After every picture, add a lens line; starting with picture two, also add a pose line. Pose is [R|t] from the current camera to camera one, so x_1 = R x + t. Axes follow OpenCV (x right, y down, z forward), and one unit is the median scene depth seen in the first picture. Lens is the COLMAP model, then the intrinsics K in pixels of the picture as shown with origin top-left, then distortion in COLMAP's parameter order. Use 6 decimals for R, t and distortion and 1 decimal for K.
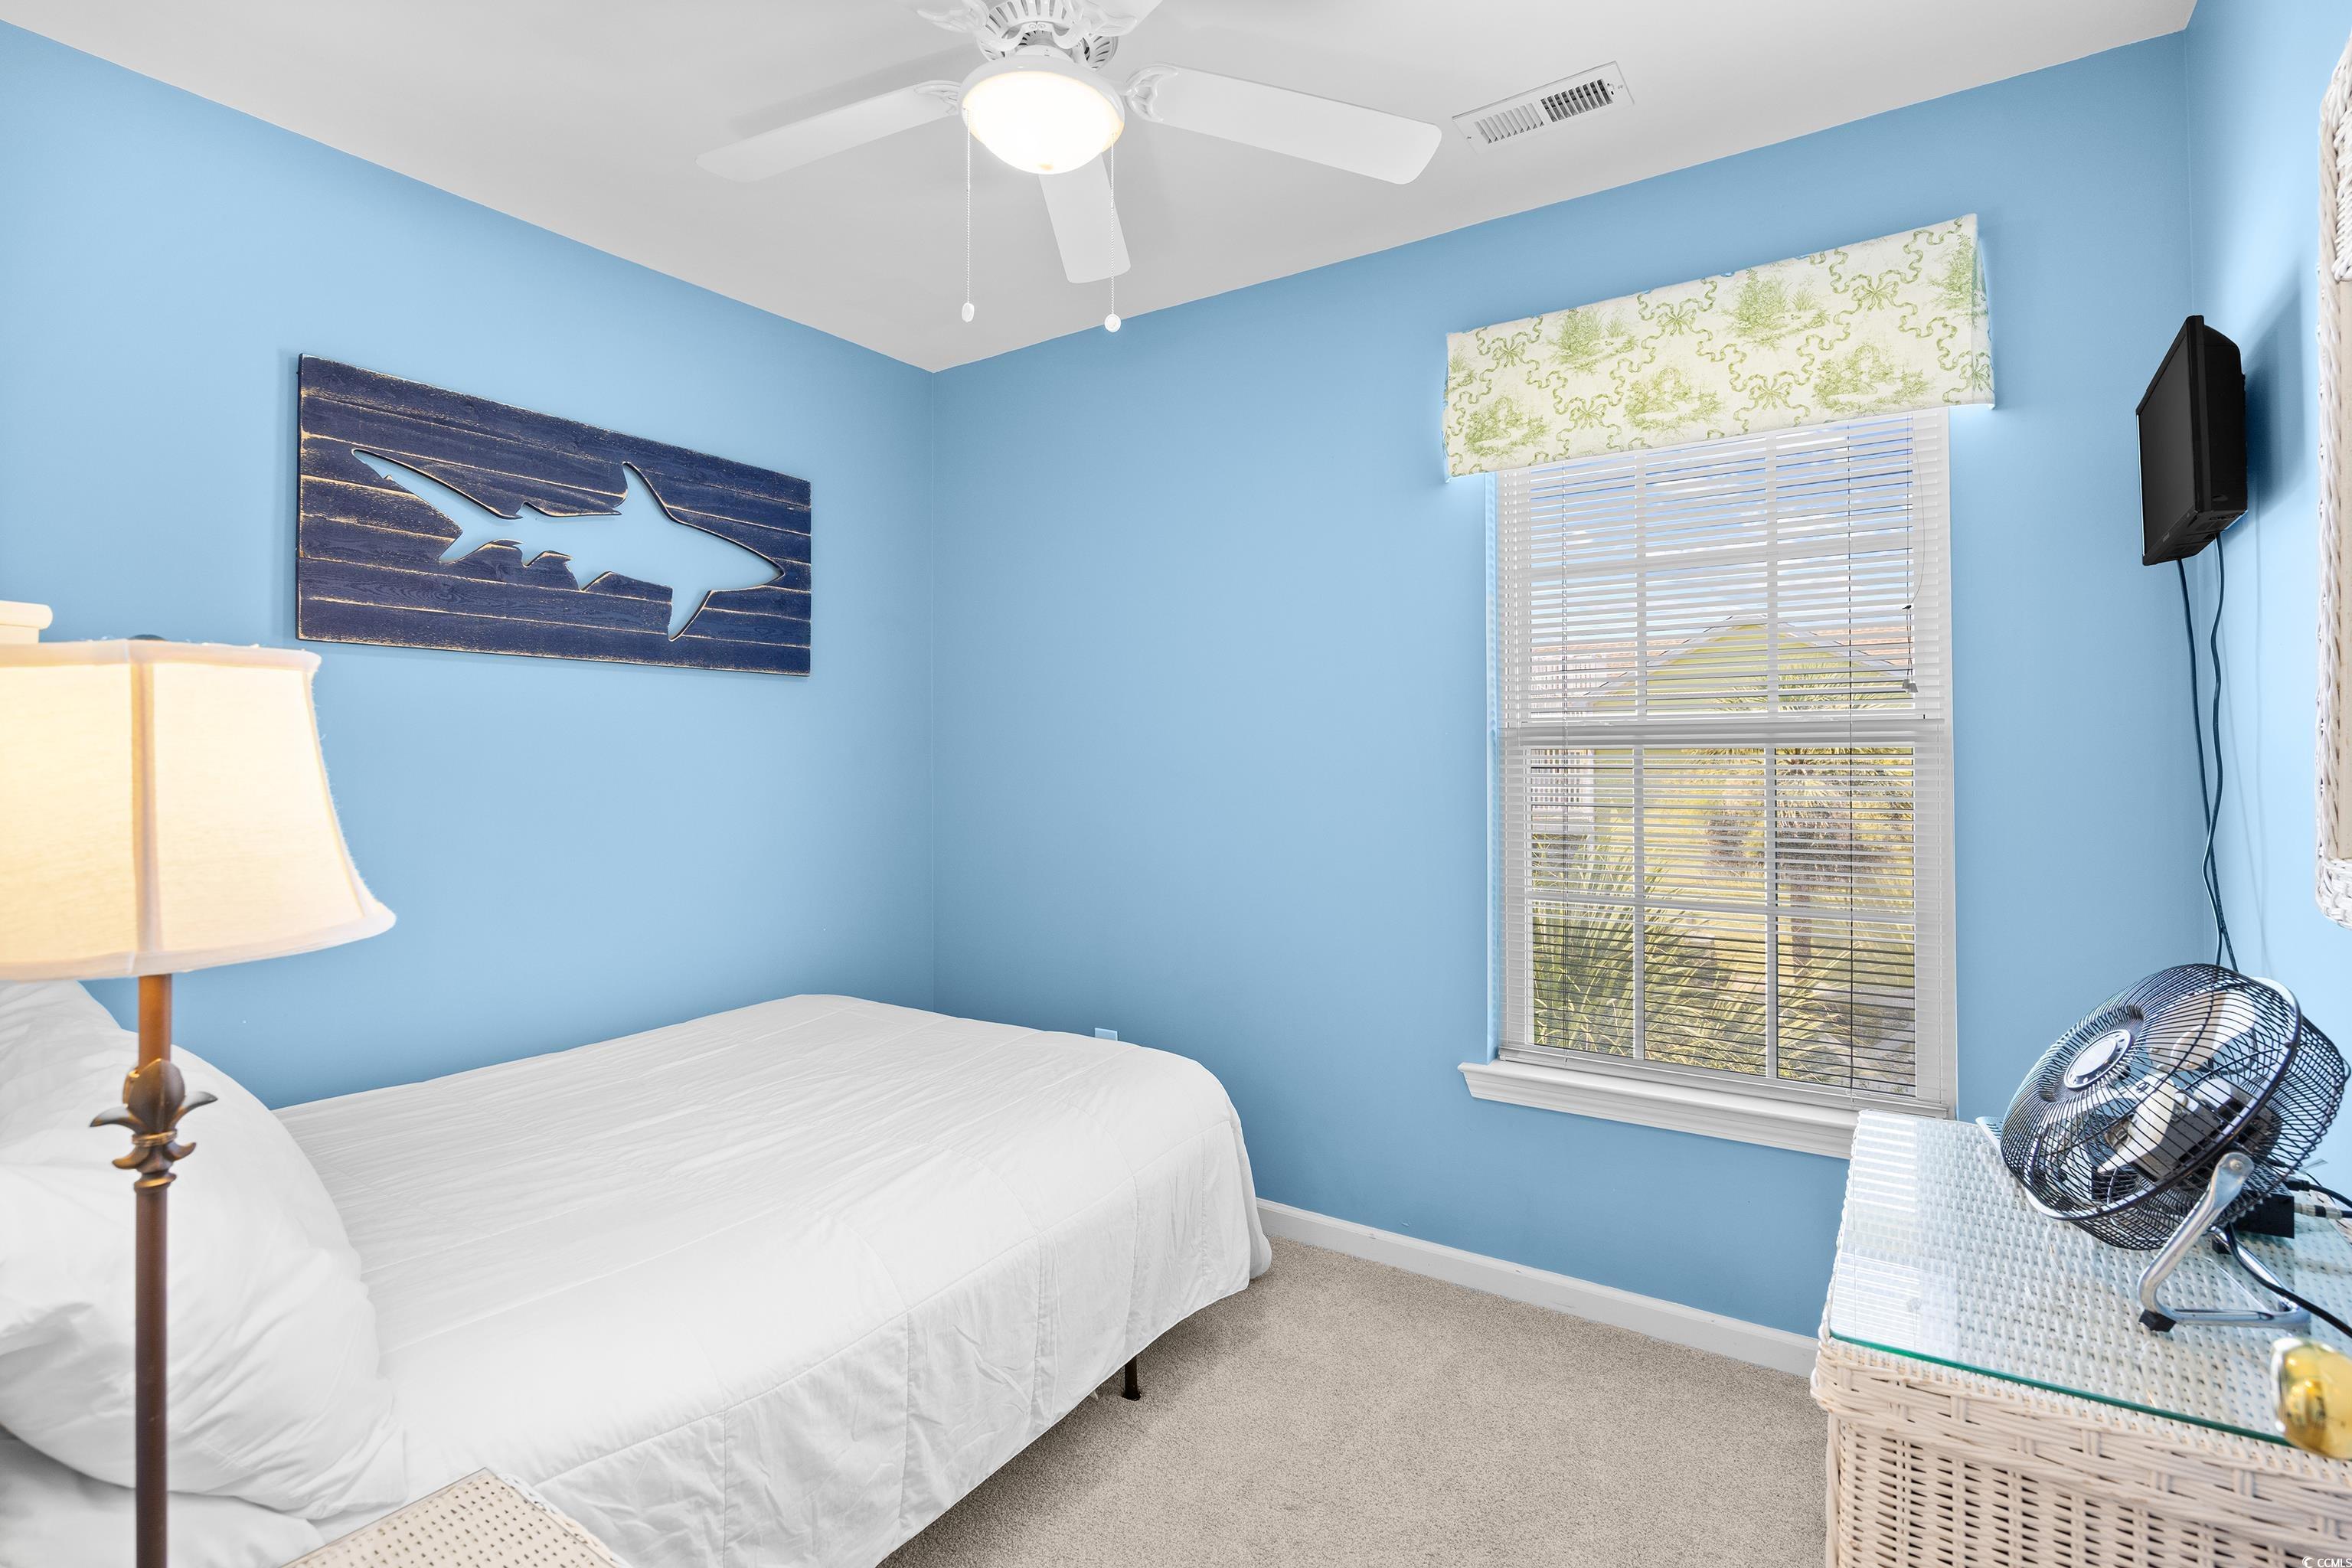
lens RADIAL K [[1084.3, 0, 1180.3], [0, 1084.3, 740.7], [0, 0, 1]] dist [-0.014716, 0.000246]
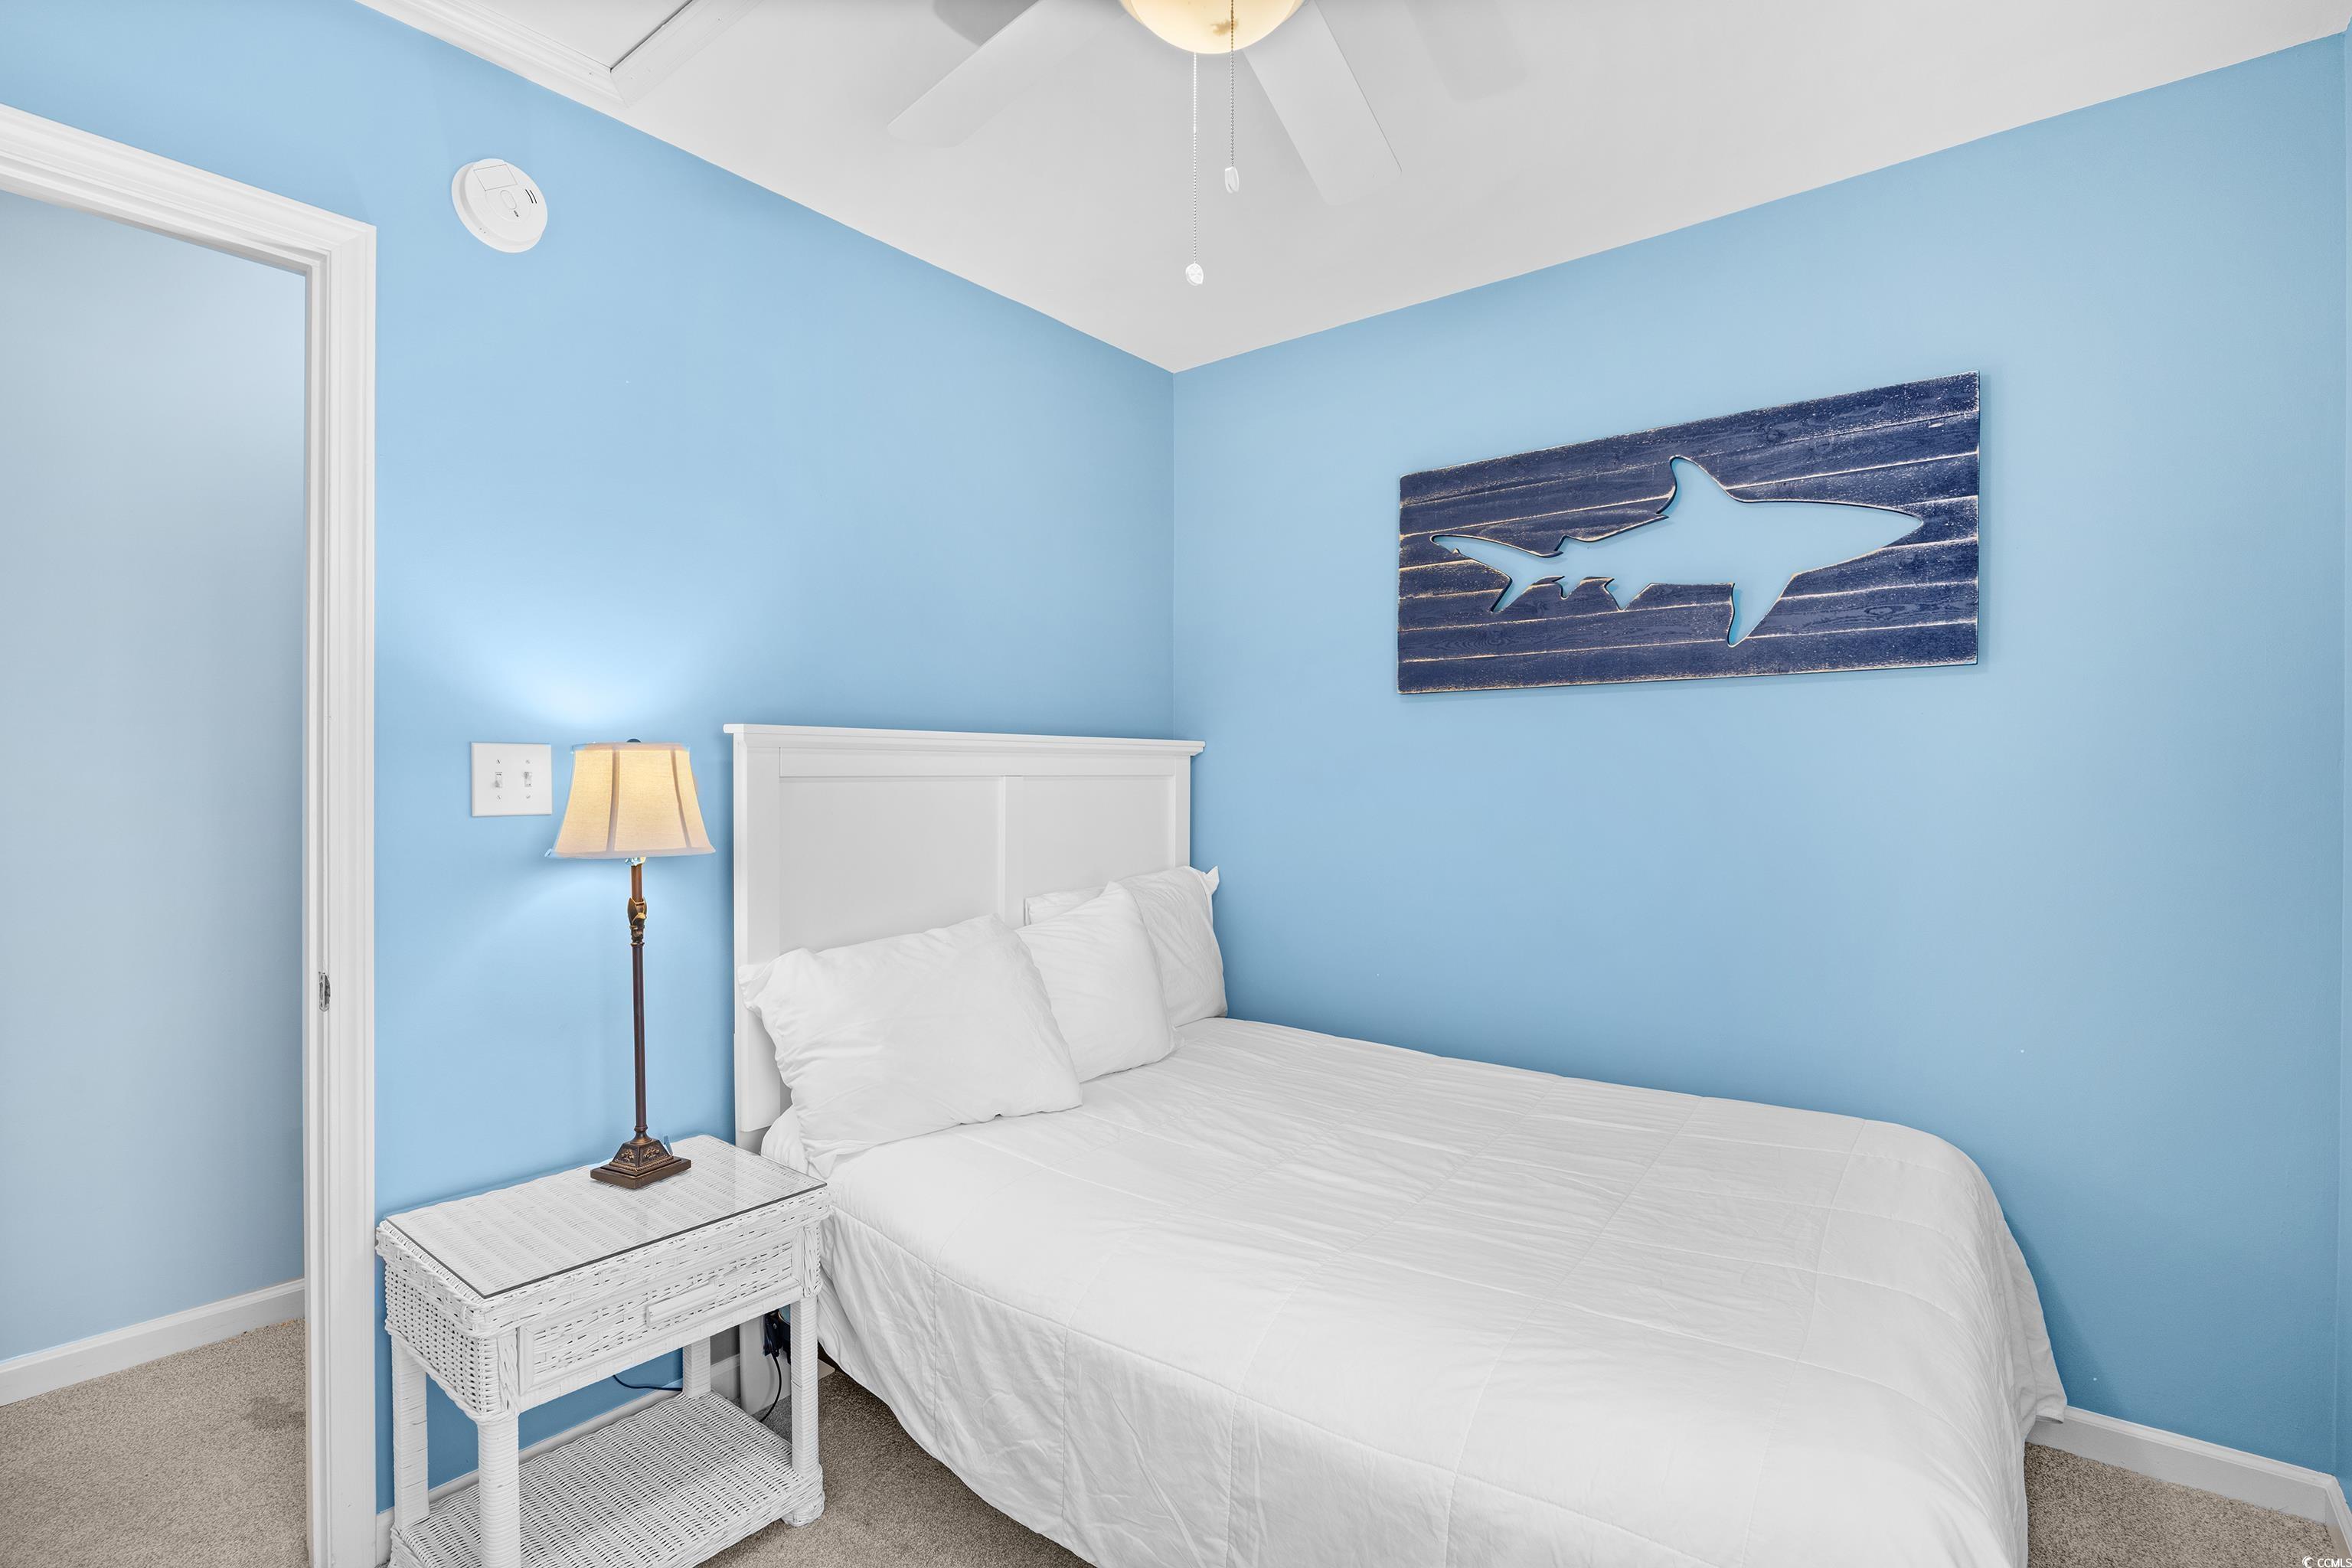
lens RADIAL K [[1084.3, 0, 1175.3], [0, 1084.3, 784.4], [0, 0, 1]] dist [-0.014716, 0.000246]
pose [[-0.073843, 0.005790, -0.997253, 0.473921], [0.013389, 0.999899, 0.004814, 0.005884], [0.997180, -0.012997, -0.073913, 0.740224]]
